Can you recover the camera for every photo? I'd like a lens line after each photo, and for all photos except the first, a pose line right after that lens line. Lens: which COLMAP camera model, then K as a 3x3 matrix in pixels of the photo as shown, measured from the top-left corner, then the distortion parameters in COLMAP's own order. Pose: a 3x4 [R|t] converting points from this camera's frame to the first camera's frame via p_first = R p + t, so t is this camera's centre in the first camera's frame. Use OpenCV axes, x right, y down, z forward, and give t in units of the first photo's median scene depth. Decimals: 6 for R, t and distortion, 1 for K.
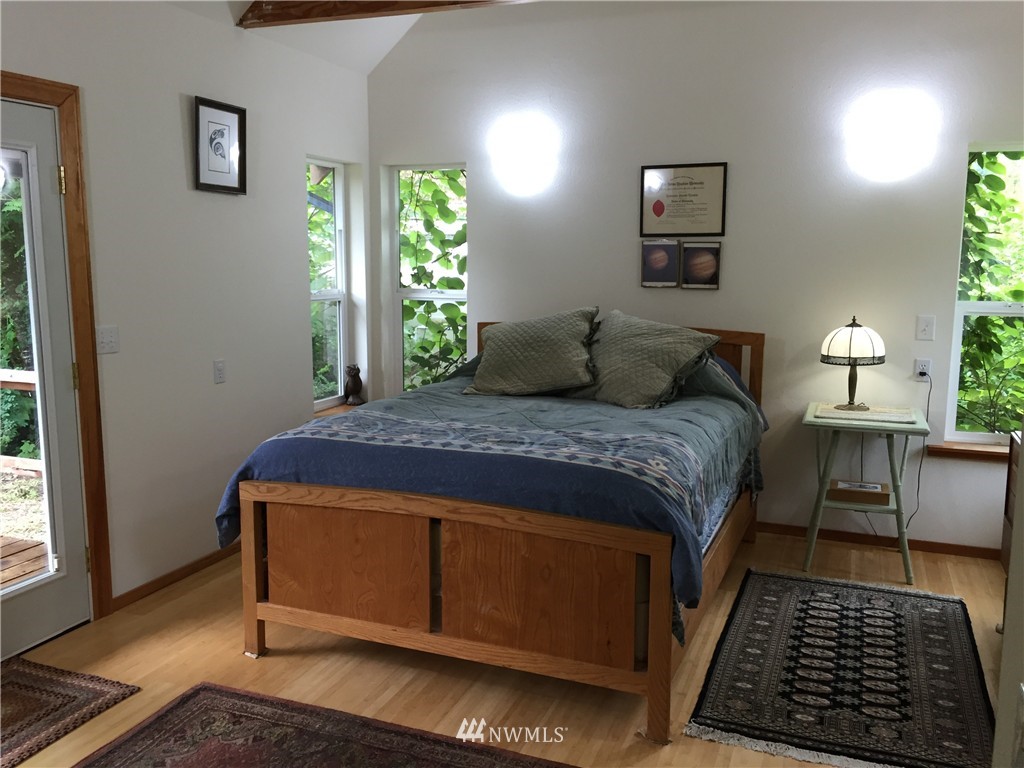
lens RADIAL K [[876.2, 0, 512.9], [0, 876.2, 383.4], [0, 0, 1]] dist [0.067235, -0.053855]
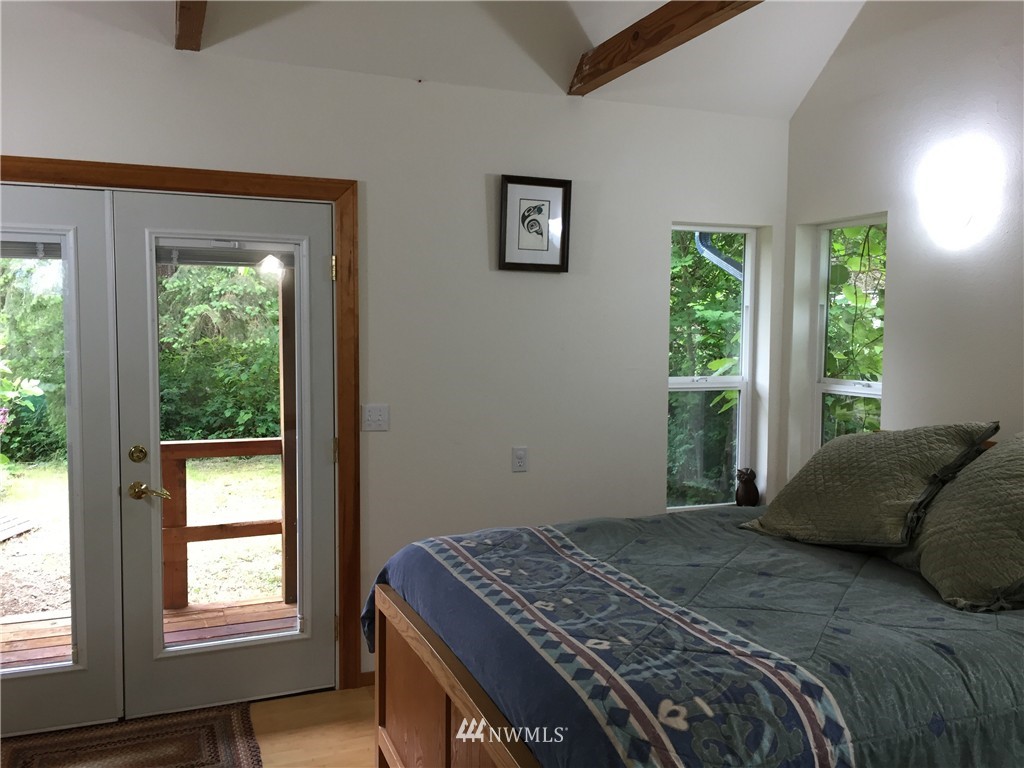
lens RADIAL K [[876.2, 0, 511.2], [0, 876.2, 386.0], [0, 0, 1]] dist [0.067235, -0.053855]
pose [[0.689723, 0.049188, -0.722400, 0.343399], [-0.109014, 0.993372, -0.036445, -0.058462], [0.715820, 0.103888, 0.690514, 0.355999]]
